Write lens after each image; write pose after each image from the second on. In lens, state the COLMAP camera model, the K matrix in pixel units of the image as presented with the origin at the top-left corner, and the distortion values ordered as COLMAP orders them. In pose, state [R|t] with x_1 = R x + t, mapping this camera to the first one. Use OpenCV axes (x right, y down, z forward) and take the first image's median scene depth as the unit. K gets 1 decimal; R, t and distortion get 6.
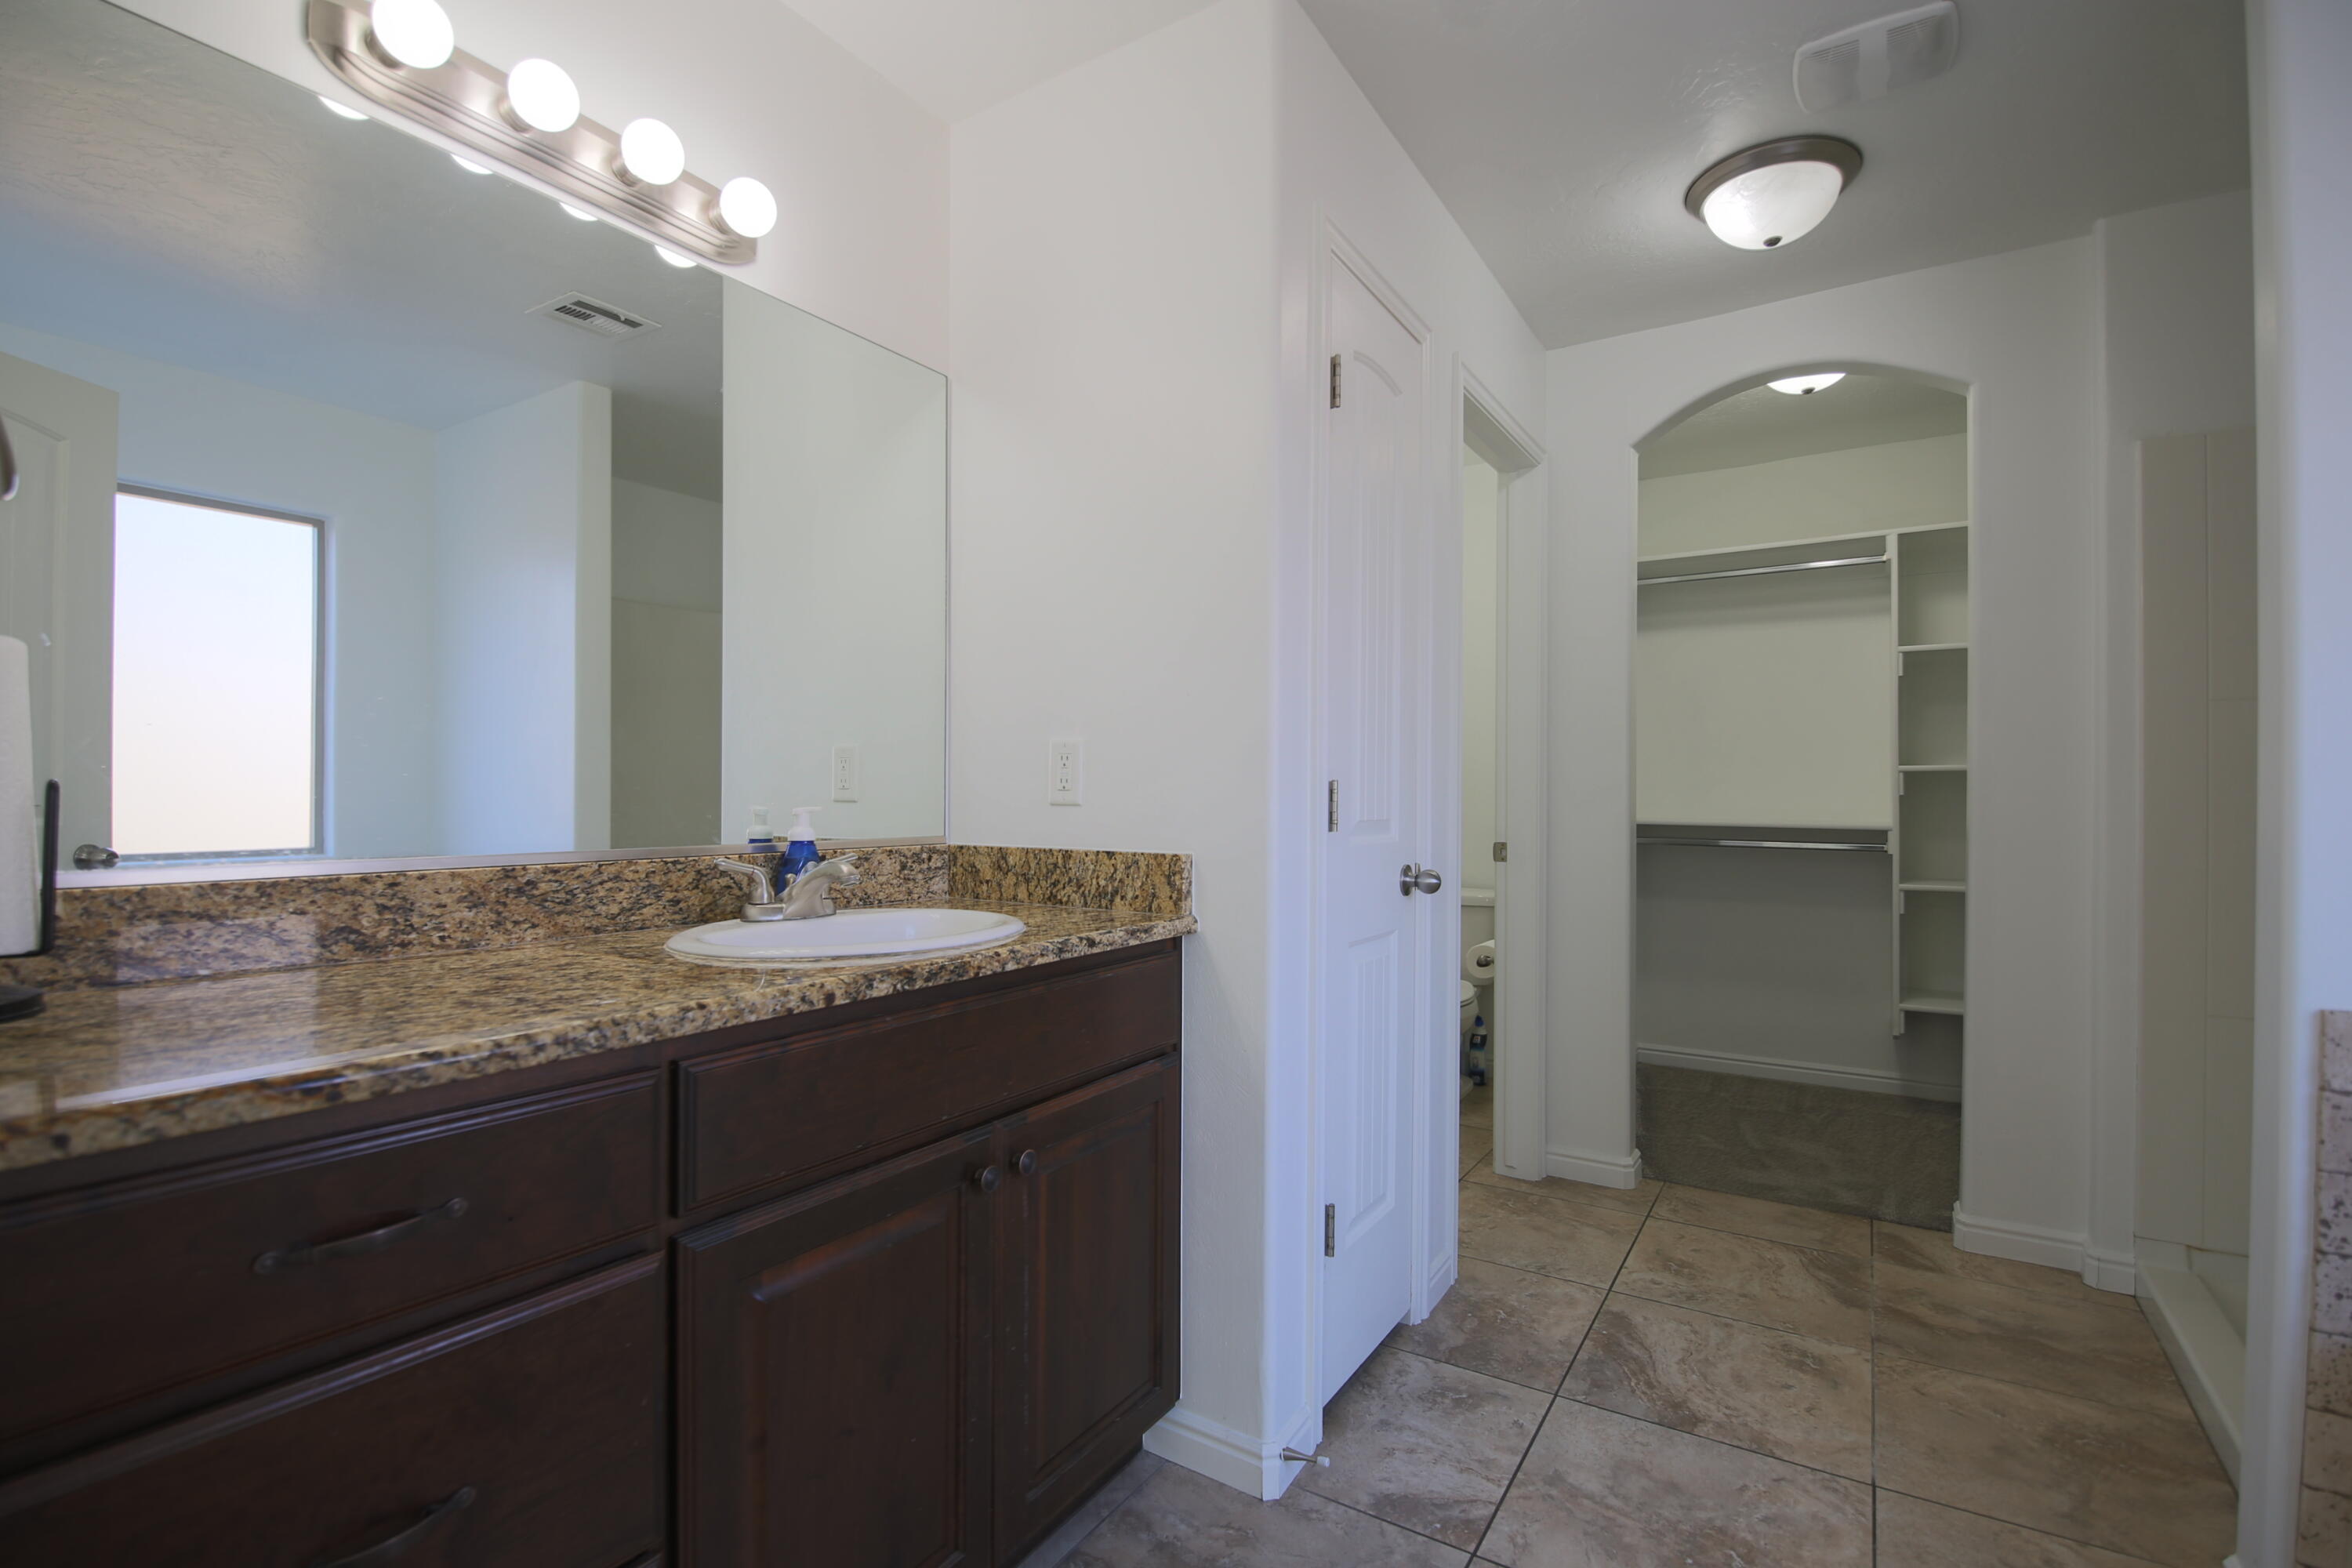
lens RADIAL K [[1075.4, 0, 1170.1], [0, 1075.4, 783.5], [0, 0, 1]] dist [-0.007630, -0.006098]
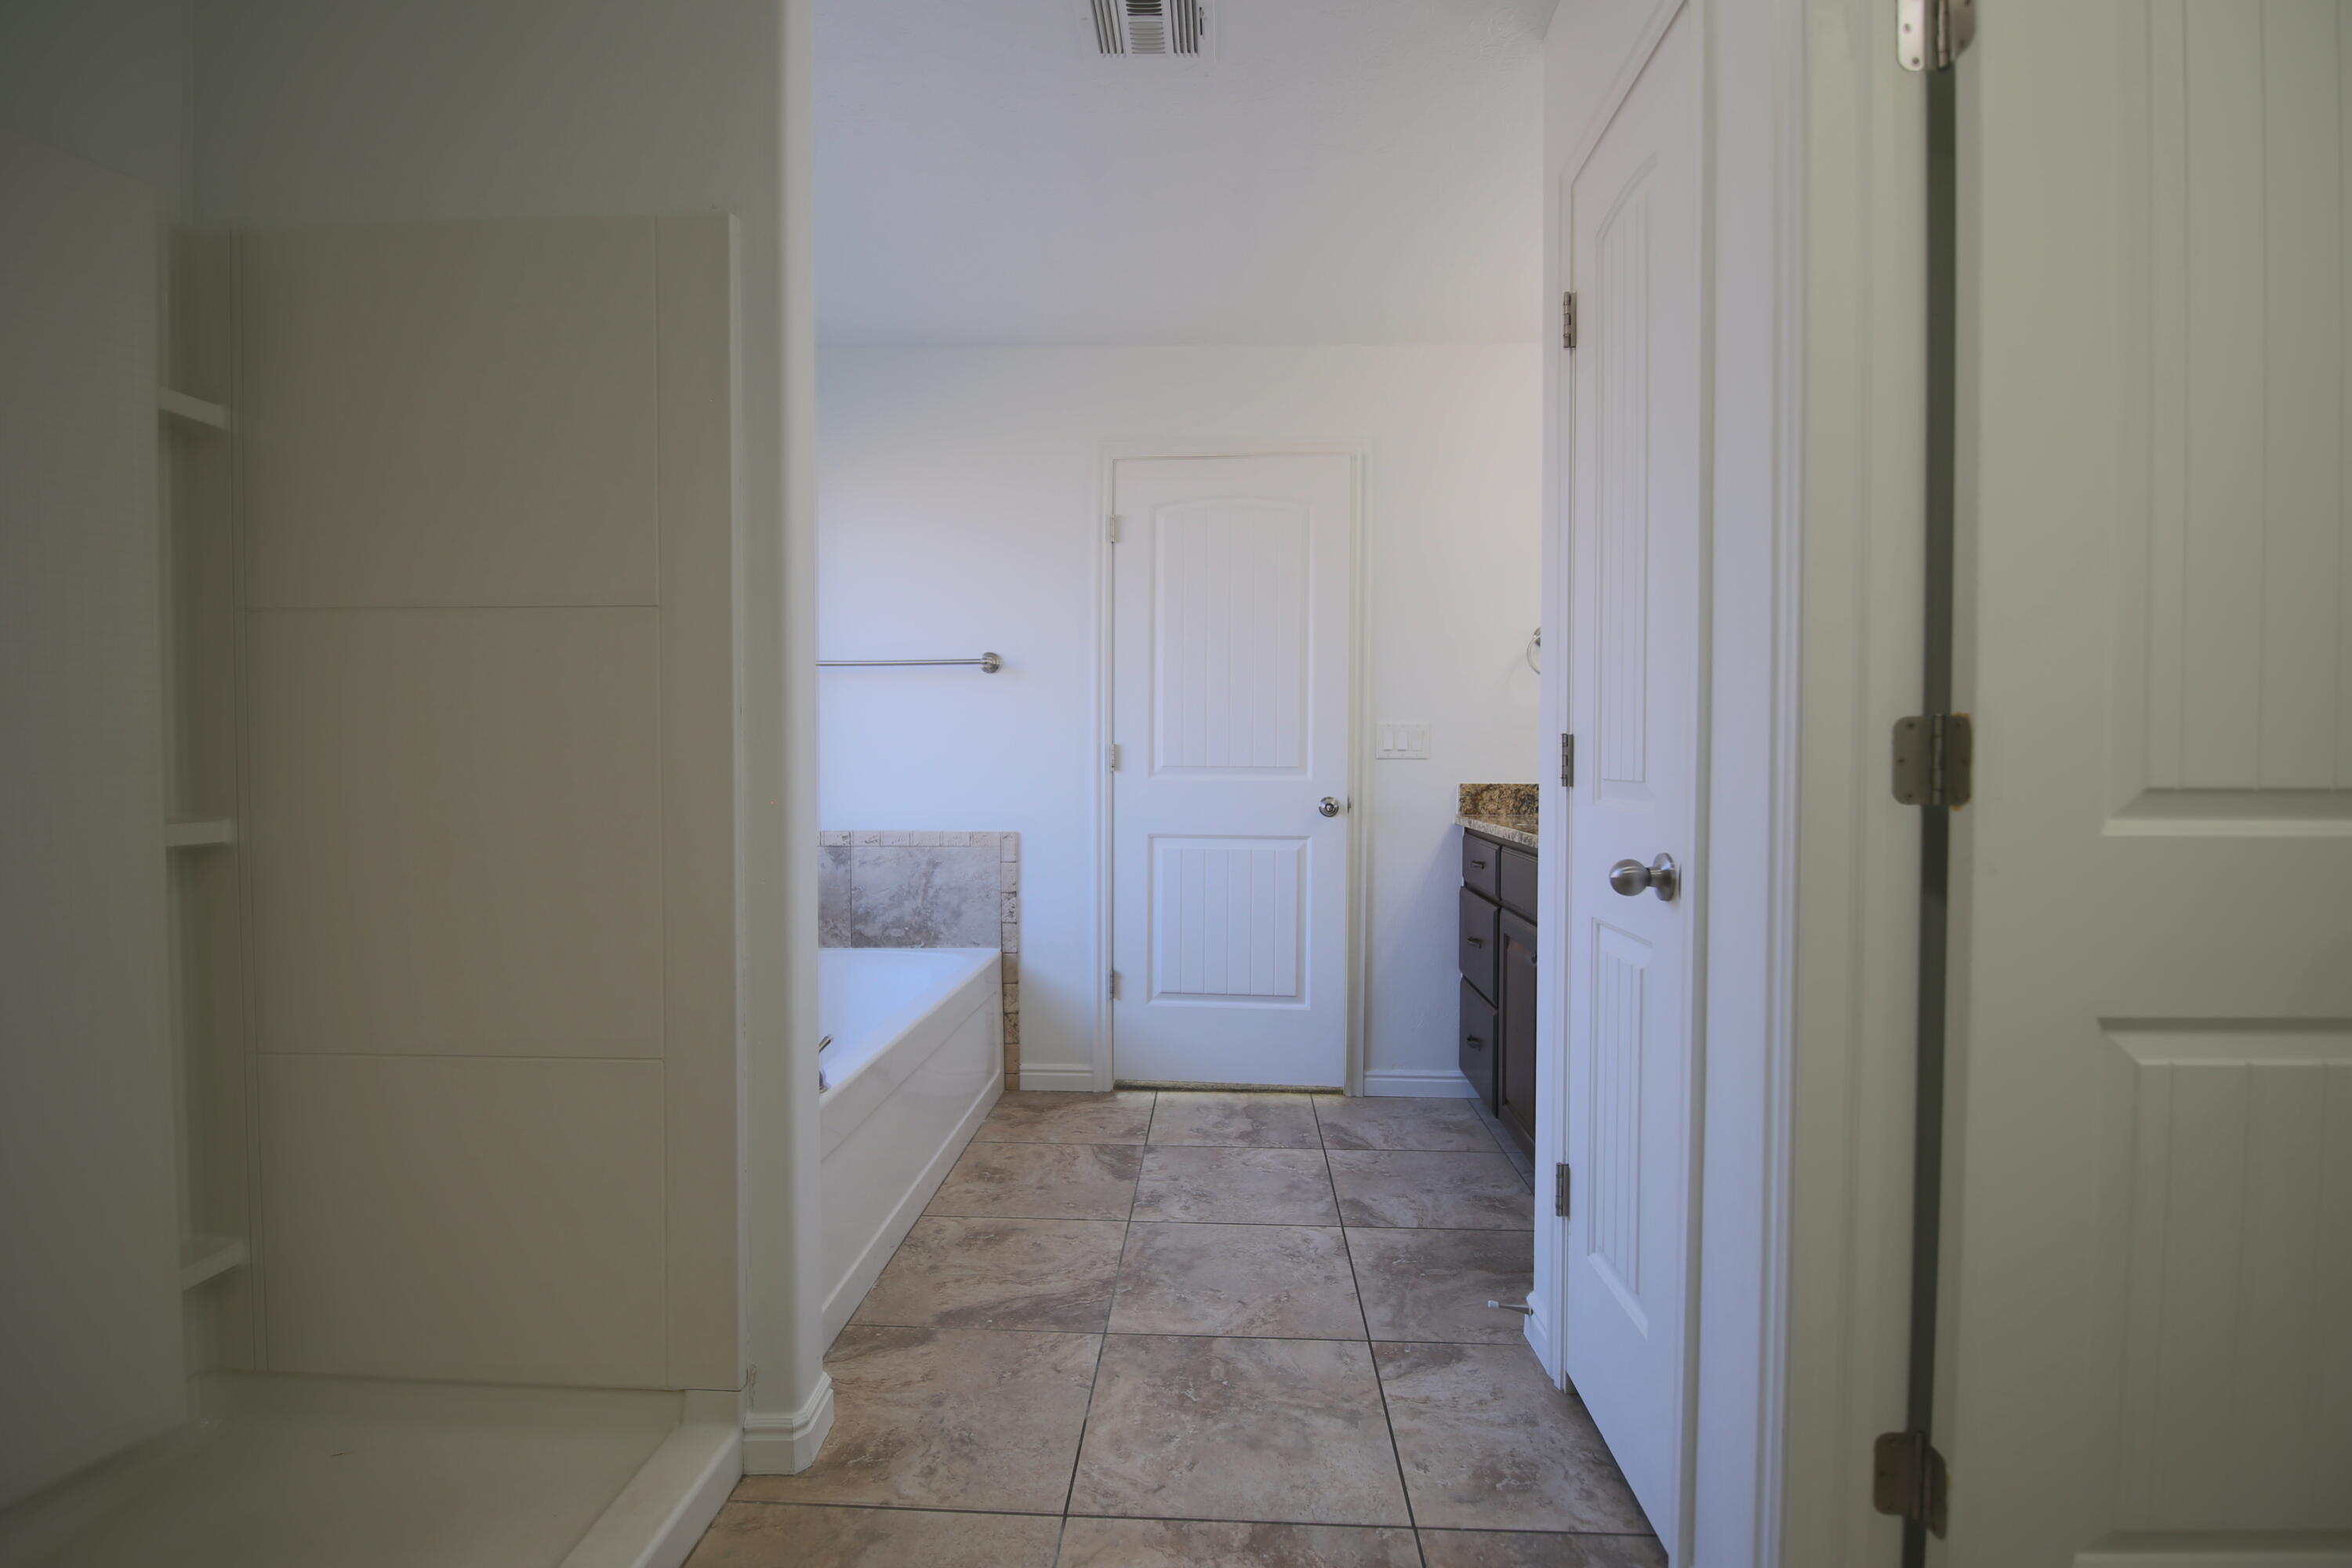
lens RADIAL K [[1075.4, 0, 1193.5], [0, 1075.4, 781.0], [0, 0, 1]] dist [-0.007630, -0.006098]
pose [[-0.856727, 0.007225, -0.515720, 0.942621], [0.000127, 0.999905, 0.013798, 0.027647], [0.515771, 0.011756, -0.856646, 1.666066]]
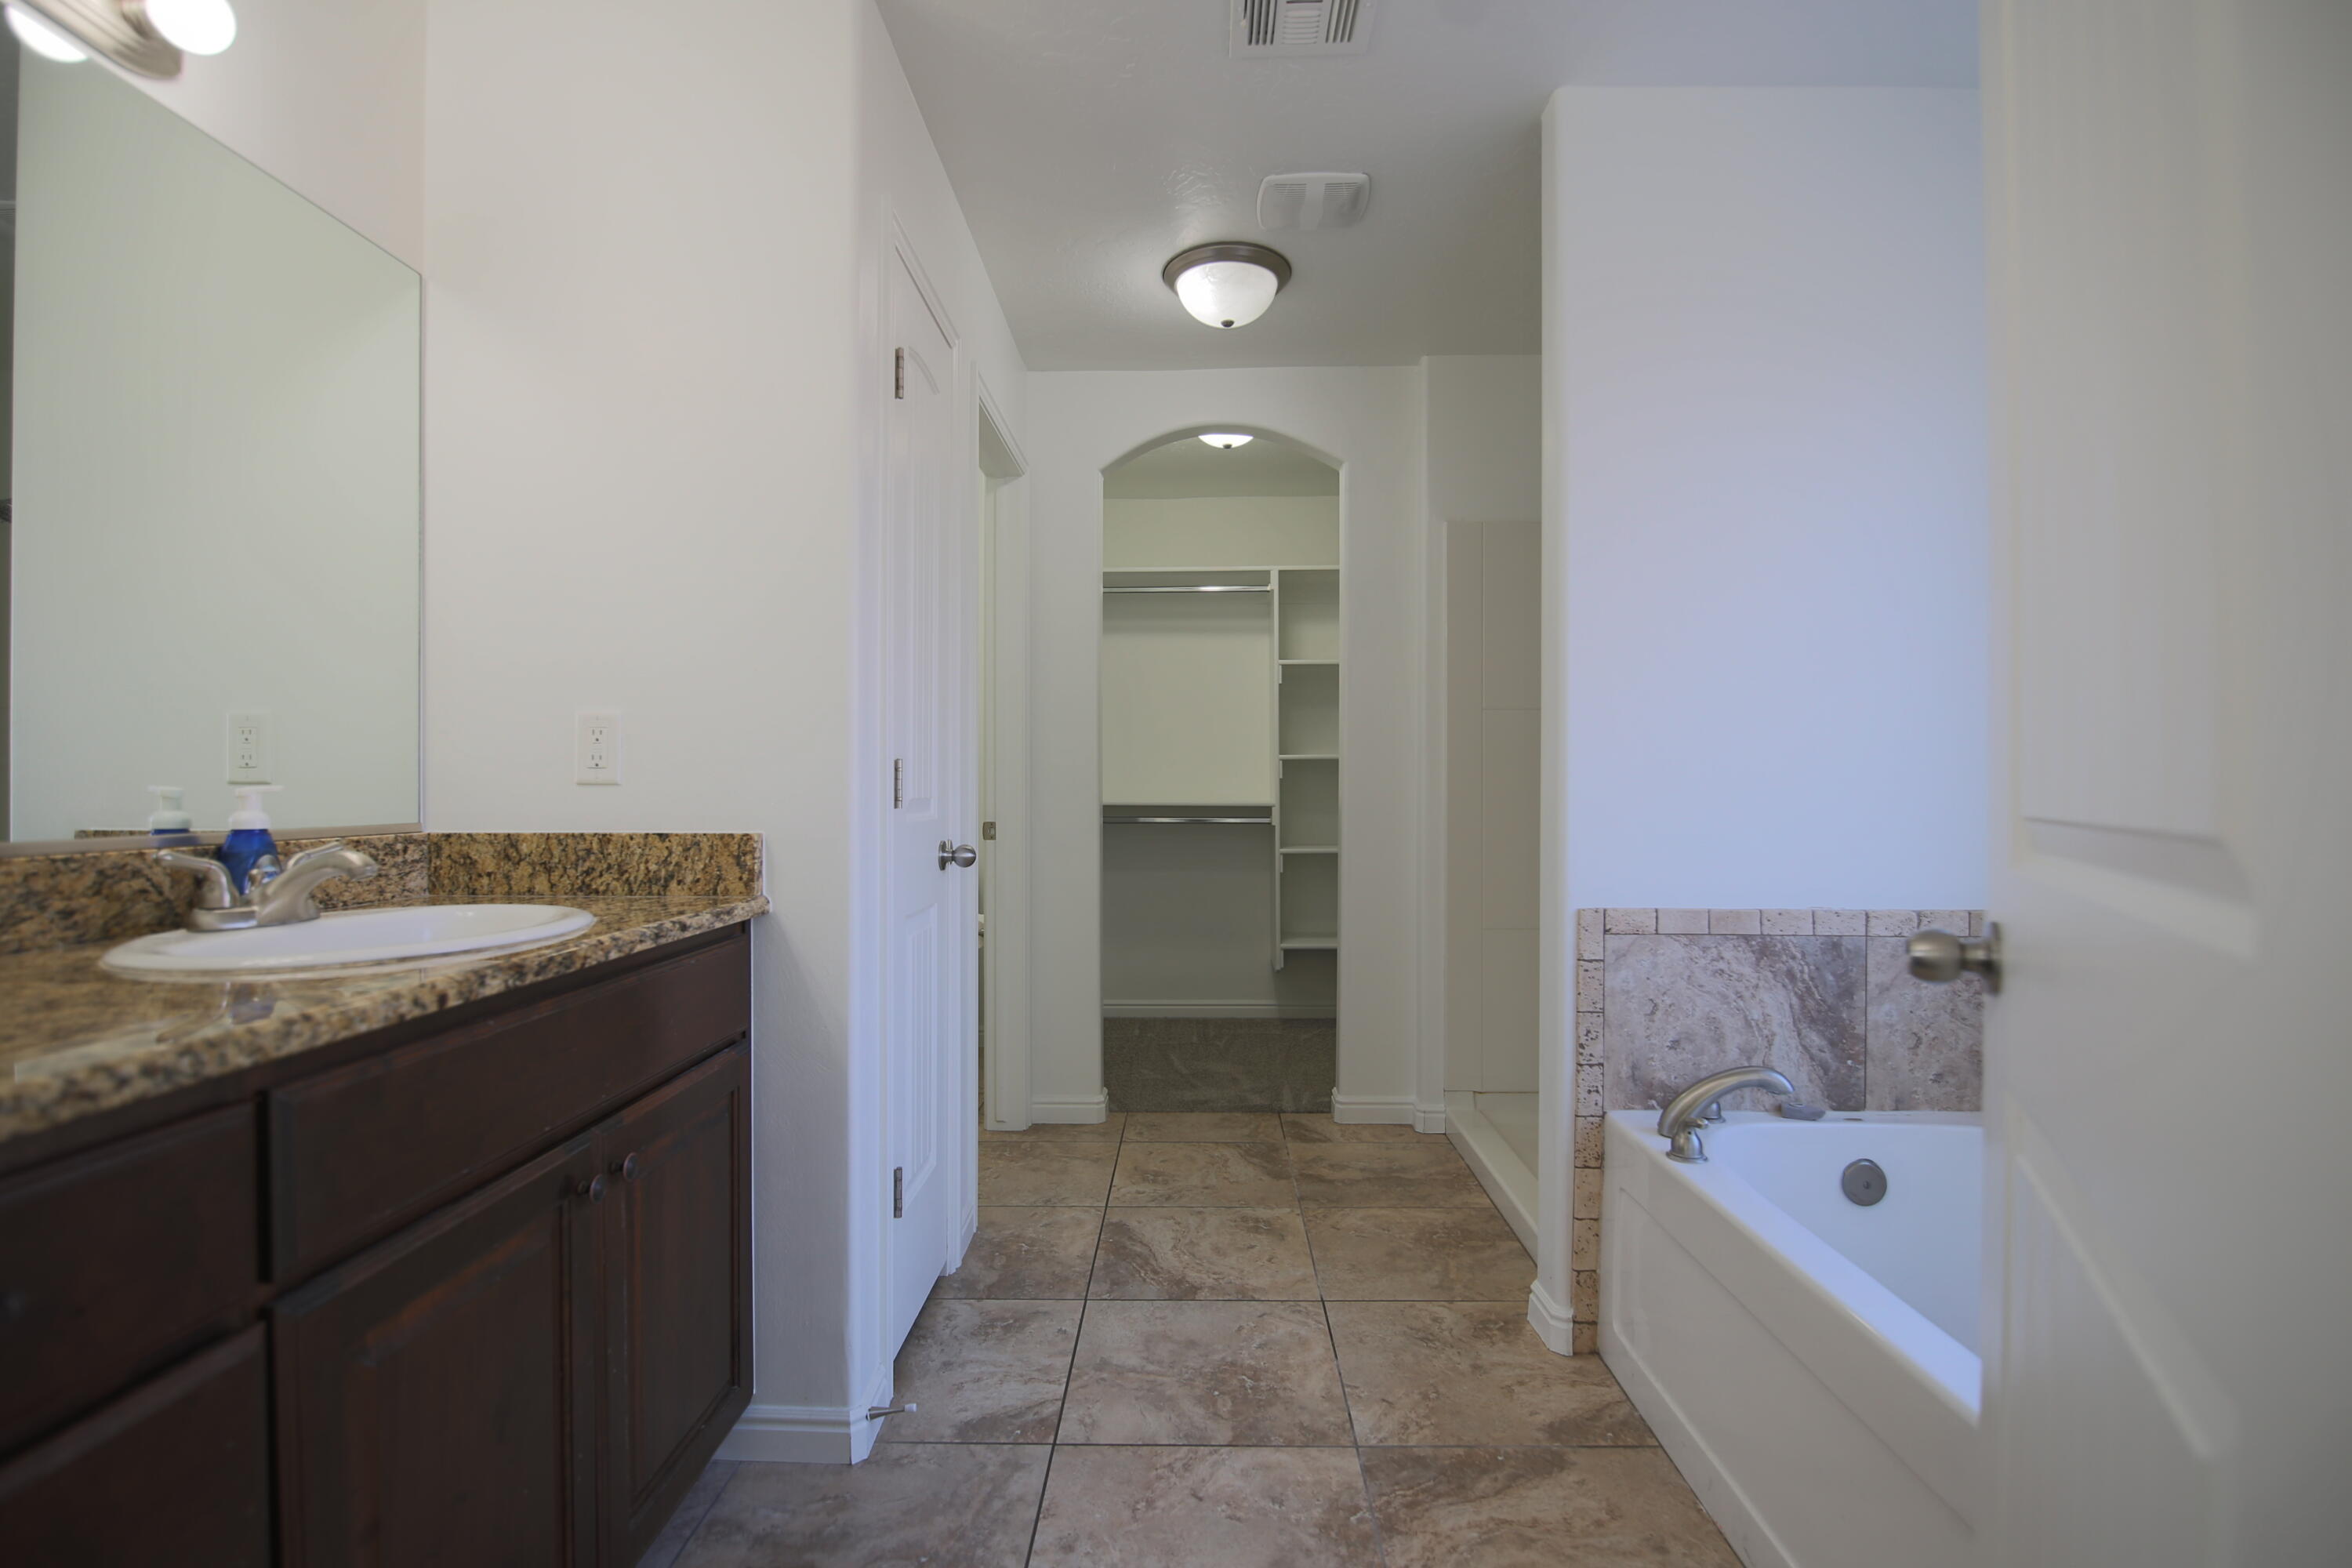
lens RADIAL K [[1075.4, 0, 1178.8], [0, 1075.4, 780.7], [0, 0, 1]] dist [-0.007630, -0.006098]
pose [[0.849820, -0.002692, 0.527067, -0.166317], [-0.000469, 0.999983, 0.005865, 0.012147], [-0.527073, -0.005231, 0.849804, -0.022366]]
